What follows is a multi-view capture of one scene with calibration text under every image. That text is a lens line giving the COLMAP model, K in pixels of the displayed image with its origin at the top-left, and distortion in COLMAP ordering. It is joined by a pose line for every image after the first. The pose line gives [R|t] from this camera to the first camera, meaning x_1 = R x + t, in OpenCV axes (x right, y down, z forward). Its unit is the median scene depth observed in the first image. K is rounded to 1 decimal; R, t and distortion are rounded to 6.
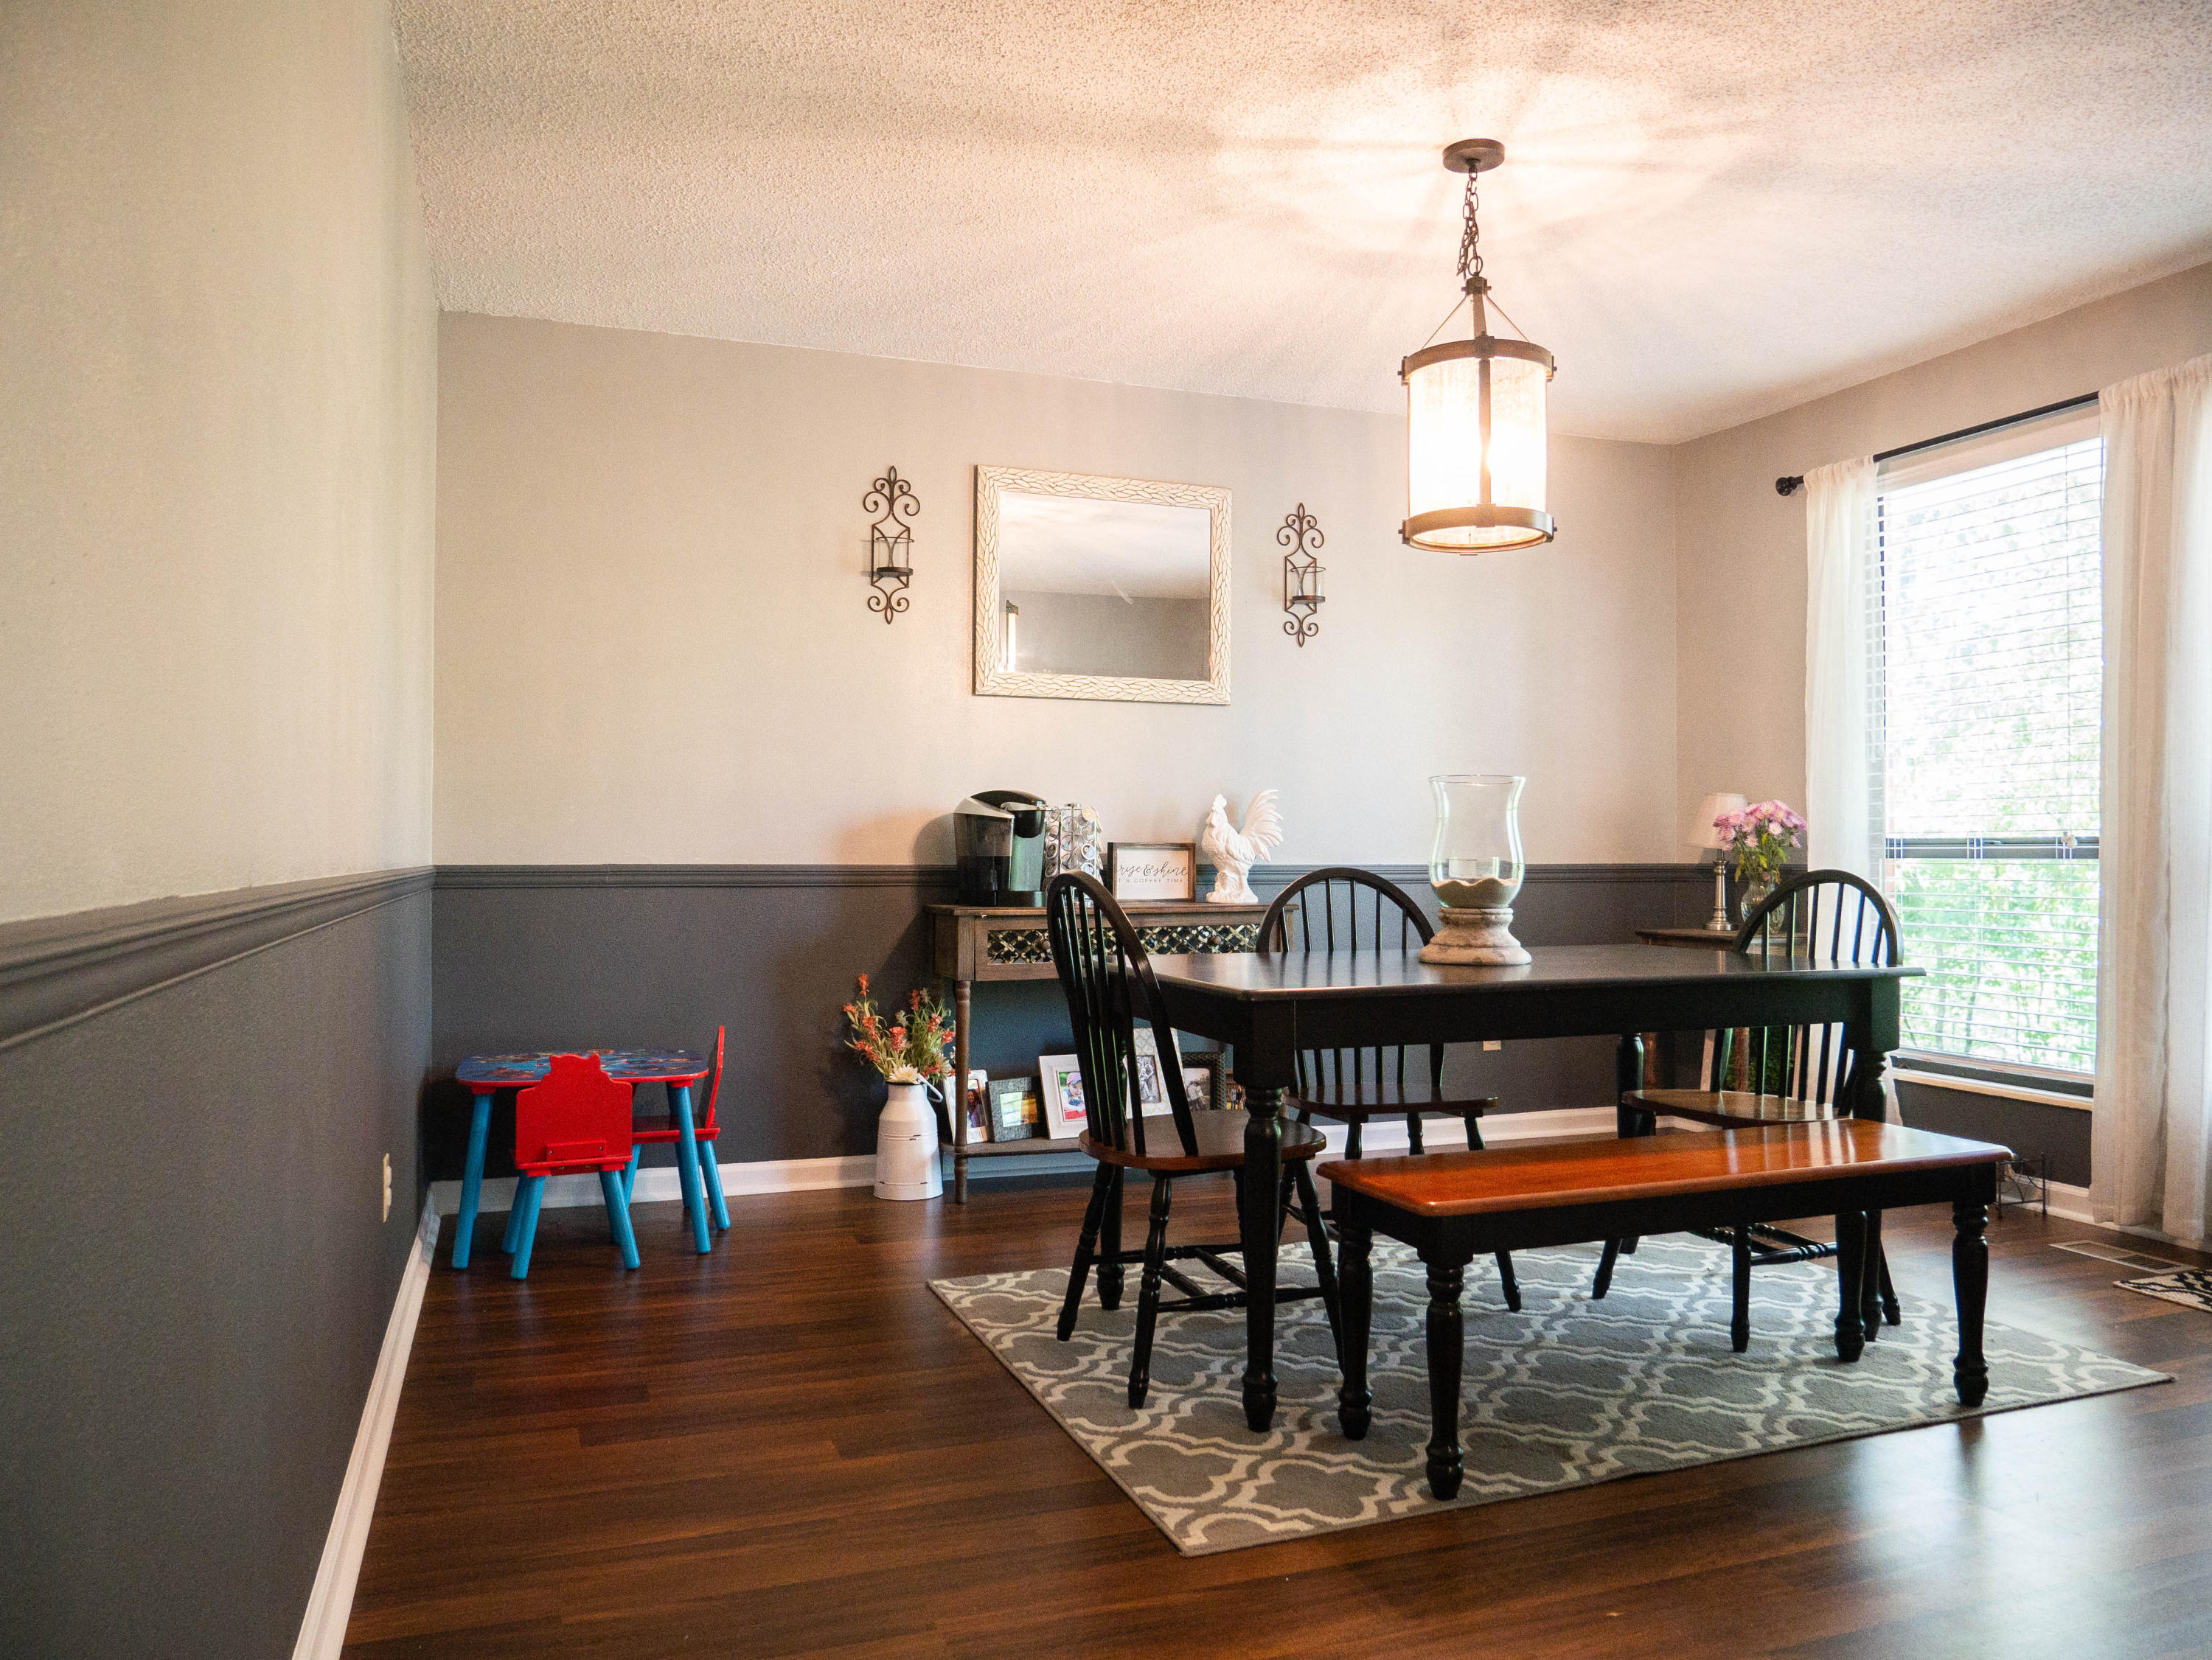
lens RADIAL K [[1572.0, 0, 1097.7], [0, 1572.0, 839.1], [0, 0, 1]] dist [-0.054268, 0.035743]
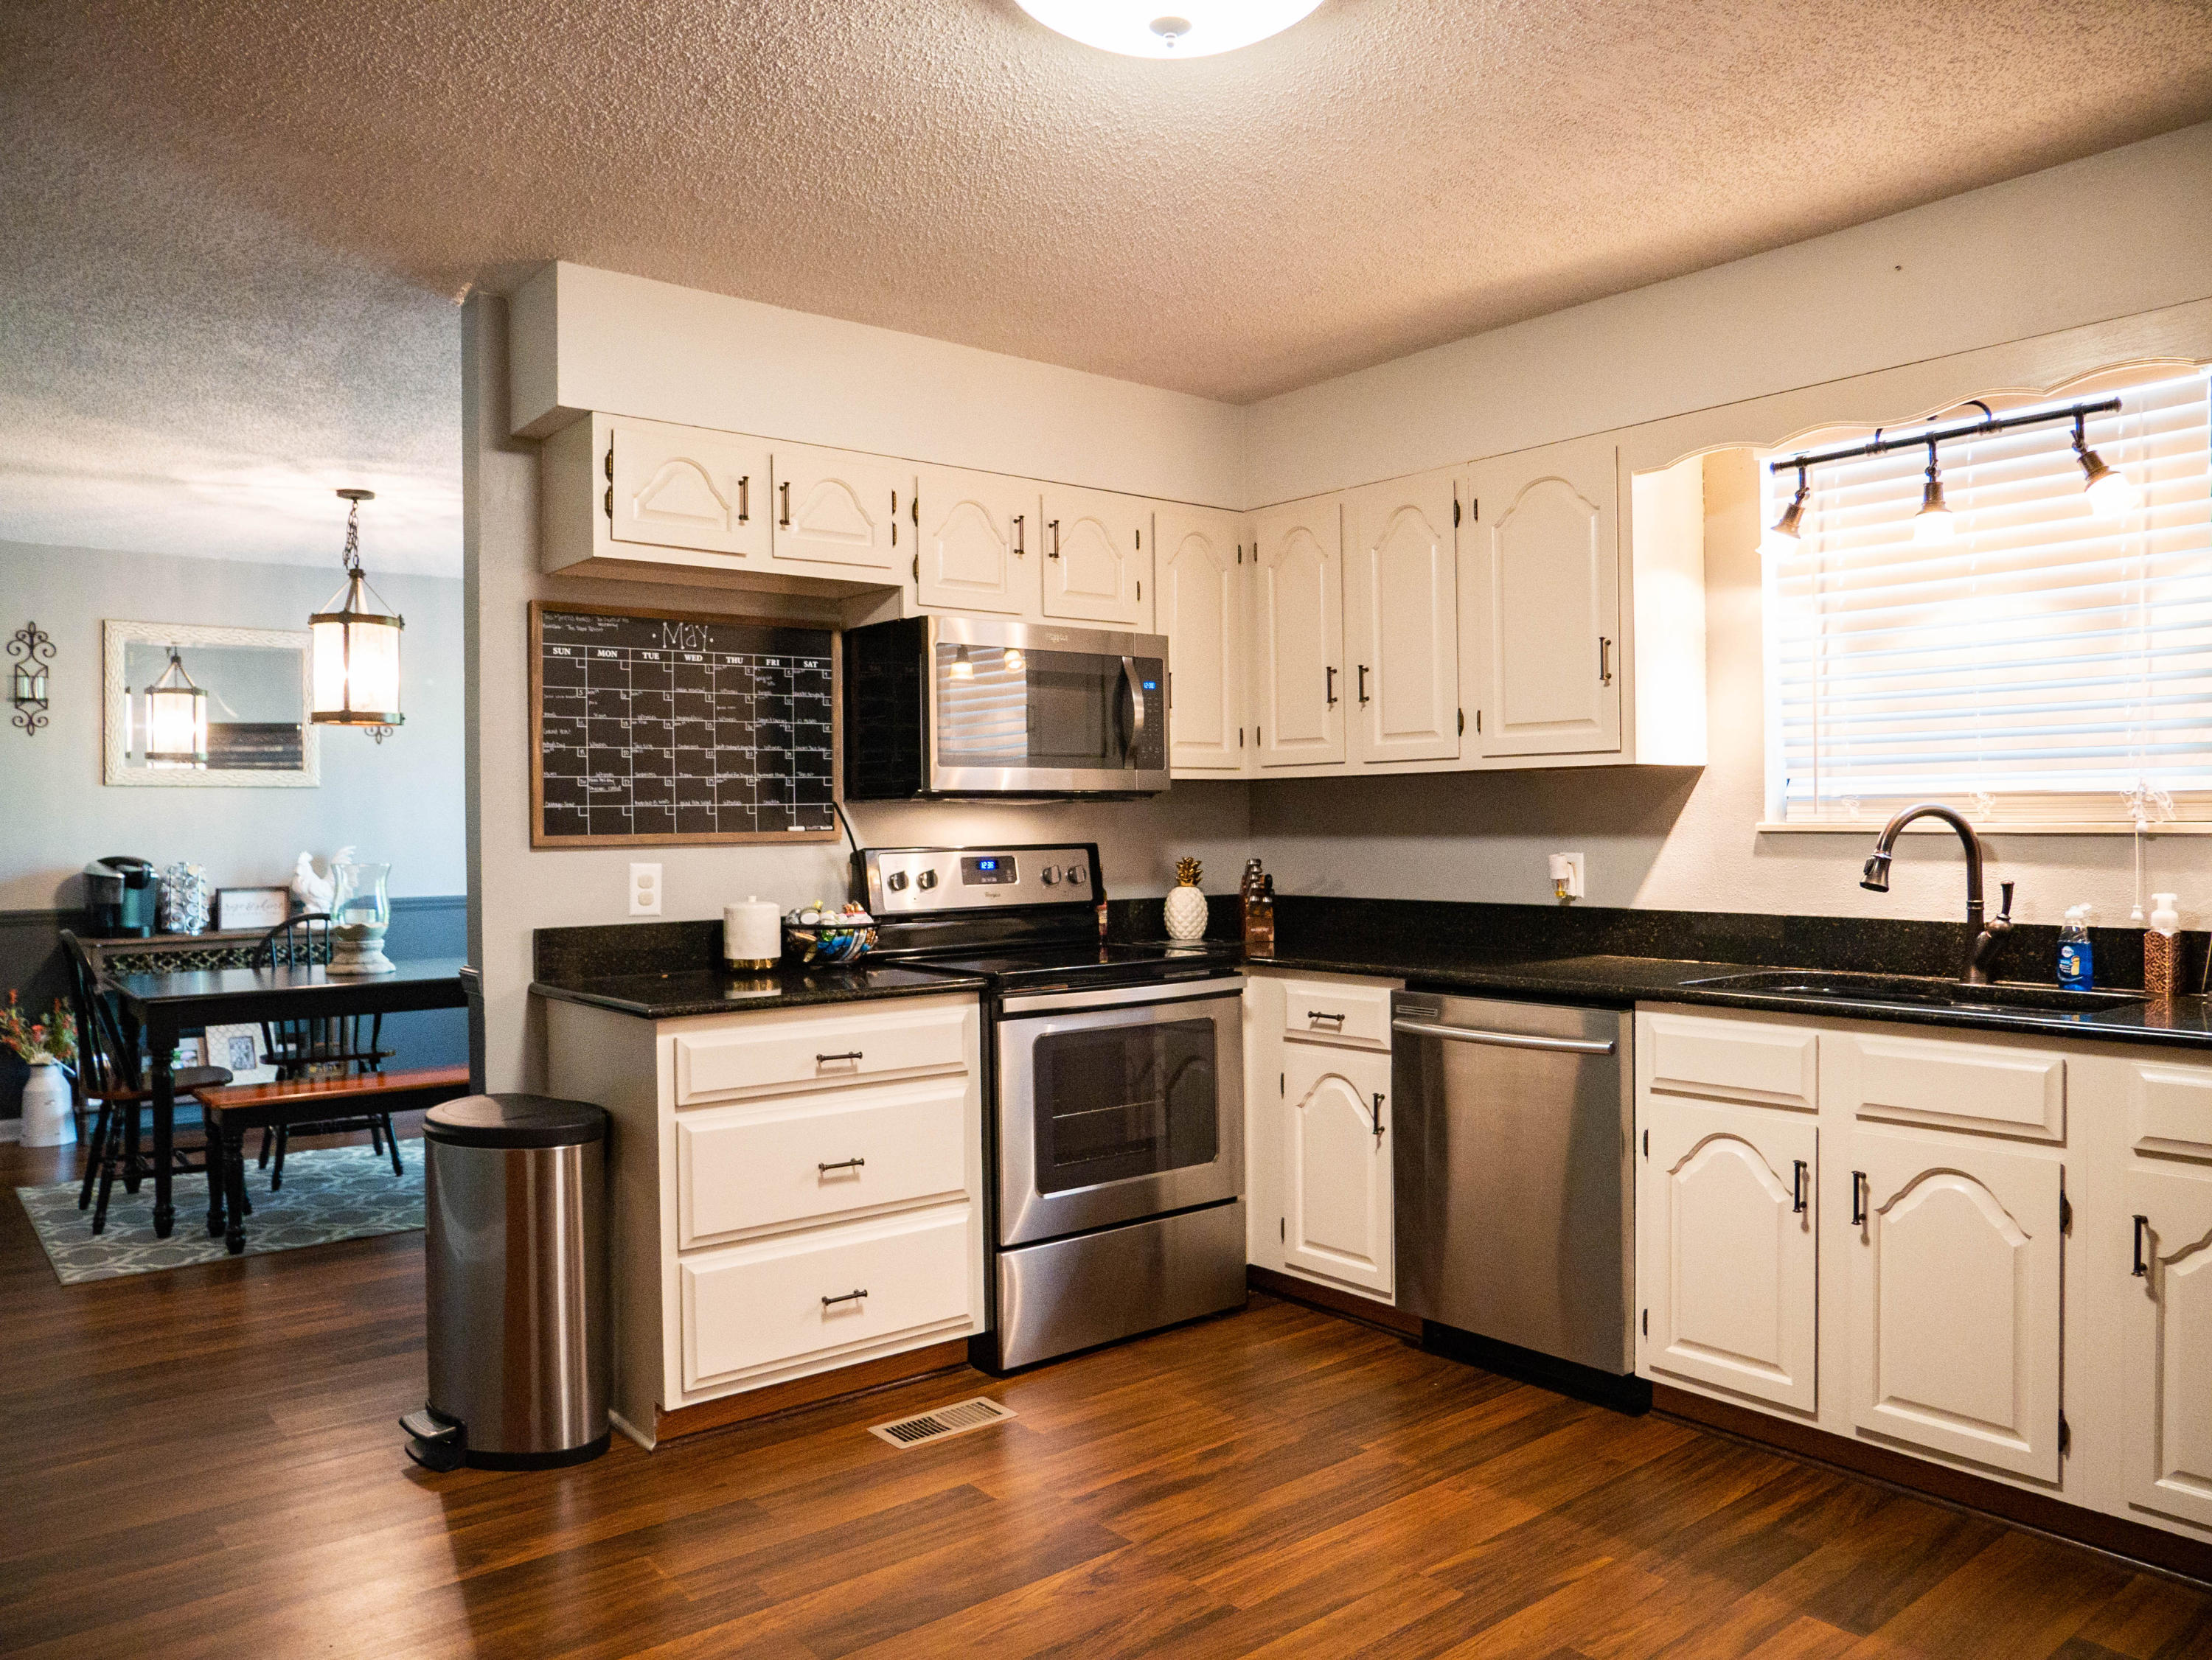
lens RADIAL K [[1572.0, 0, 1097.7], [0, 1572.0, 839.1], [0, 0, 1]] dist [-0.054268, 0.035743]
pose [[0.946078, -0.015501, 0.323568, 0.327877], [0.009648, 0.999760, 0.019684, -0.066298], [-0.323795, -0.015501, 0.946000, -0.621593]]
